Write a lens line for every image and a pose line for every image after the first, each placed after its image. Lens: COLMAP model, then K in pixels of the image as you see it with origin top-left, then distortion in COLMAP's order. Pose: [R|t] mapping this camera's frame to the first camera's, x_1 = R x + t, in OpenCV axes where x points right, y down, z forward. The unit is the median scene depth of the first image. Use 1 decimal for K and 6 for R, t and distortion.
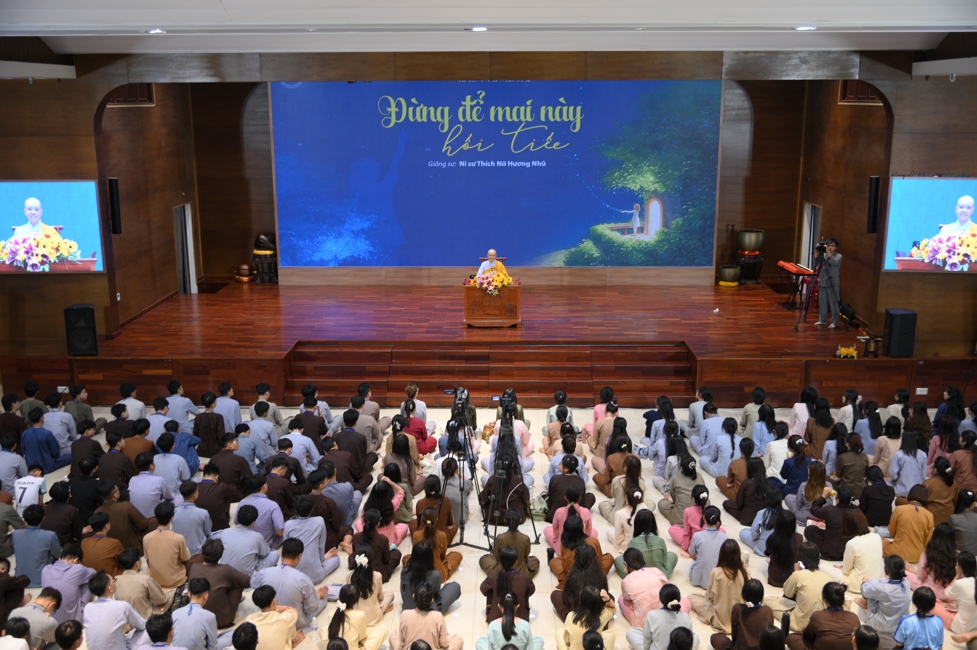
lens RADIAL K [[977.2, 0, 494.3], [0, 977.2, 328.8], [0, 0, 1]] dist [-0.038133, 0.000000]
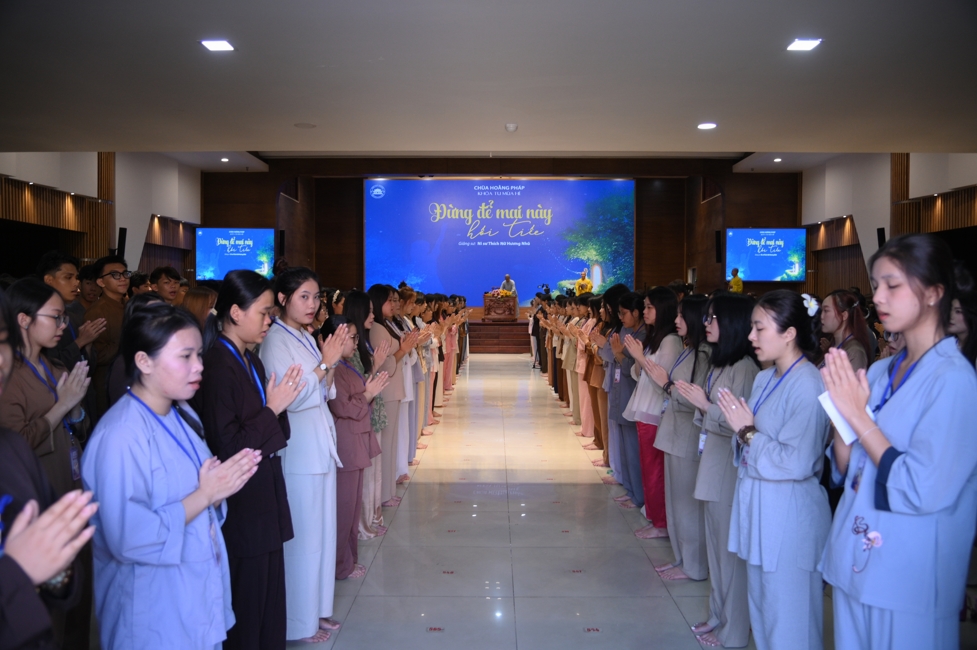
lens RADIAL K [[795.7, 0, 491.9], [0, 795.7, 329.6], [0, 0, 1]] dist [-0.088838, 0.004251]
pose [[0.999914, 0.004139, 0.012444, -0.027704], [-0.001523, 0.979123, -0.203262, 0.246561], [-0.013025, 0.203226, 0.979045, -0.284496]]
